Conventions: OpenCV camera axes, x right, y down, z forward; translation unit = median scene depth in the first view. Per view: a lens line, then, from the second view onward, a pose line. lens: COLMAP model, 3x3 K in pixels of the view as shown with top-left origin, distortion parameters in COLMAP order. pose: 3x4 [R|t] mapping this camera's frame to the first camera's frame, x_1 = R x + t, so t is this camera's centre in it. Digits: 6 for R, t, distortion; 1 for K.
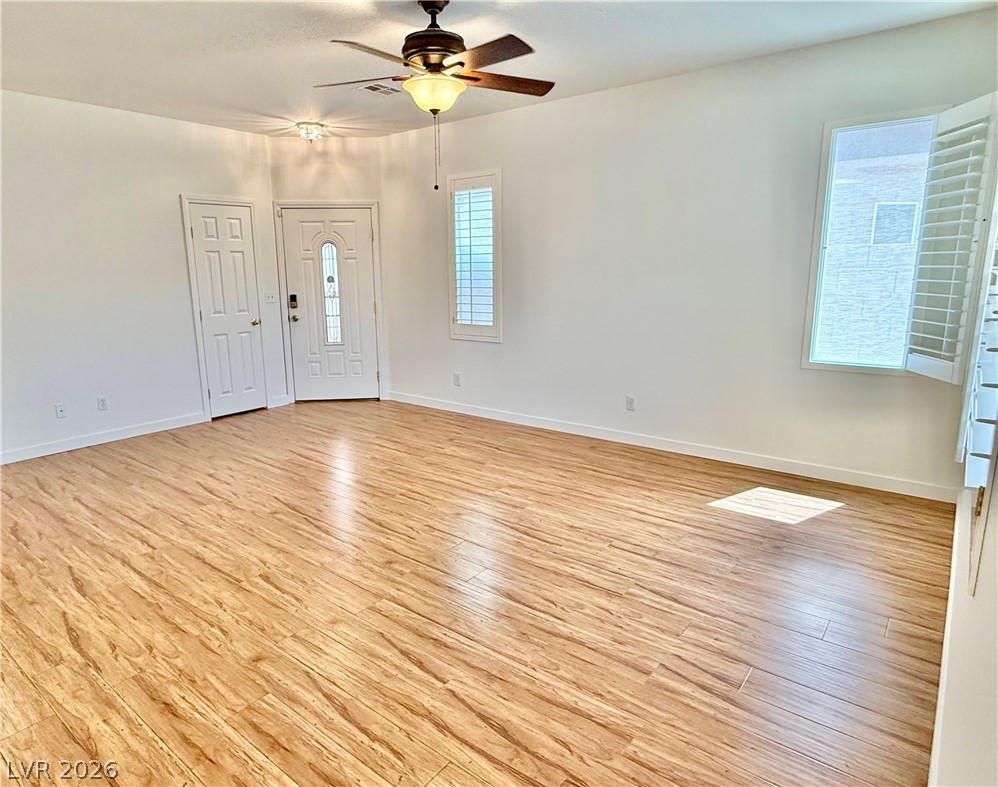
lens RADIAL K [[611.6, 0, 466.3], [0, 611.6, 388.9], [0, 0, 1]] dist [-0.002265, 0.003597]
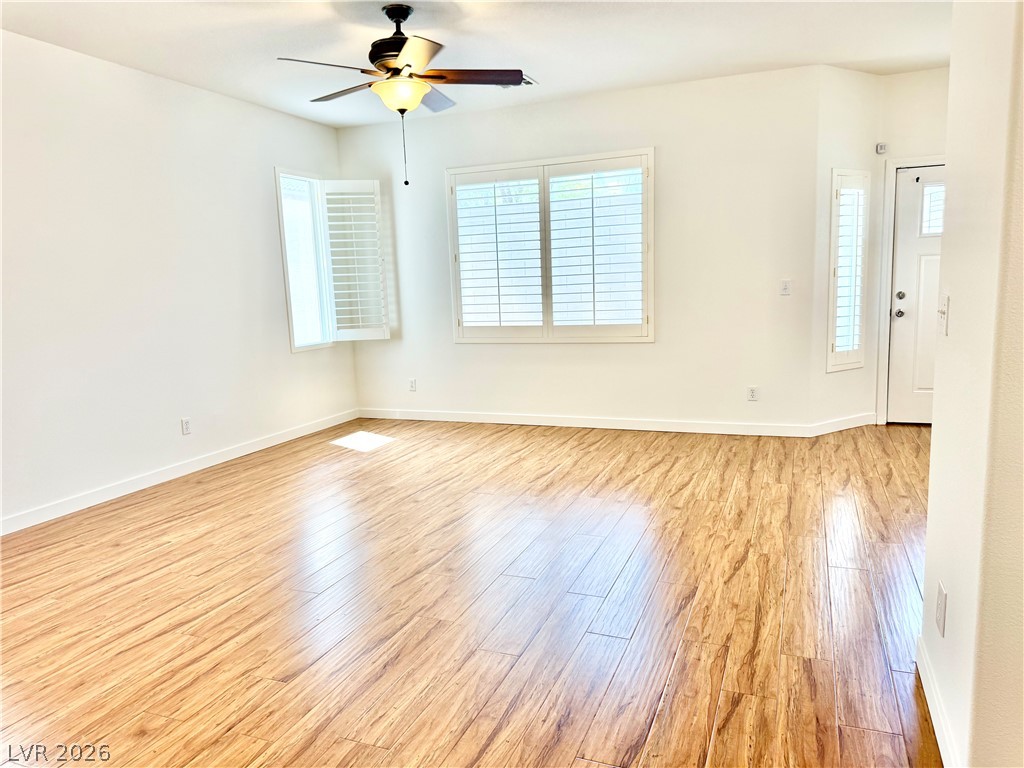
lens RADIAL K [[724.0, 0, 507.5], [0, 724.0, 392.1], [0, 0, 1]] dist [0.087191, -0.129181]
pose [[-0.304452, -0.120842, 0.944831, -1.603440], [0.228264, 0.953761, 0.195537, -0.231520], [-0.924773, 0.275203, -0.262791, 1.529144]]
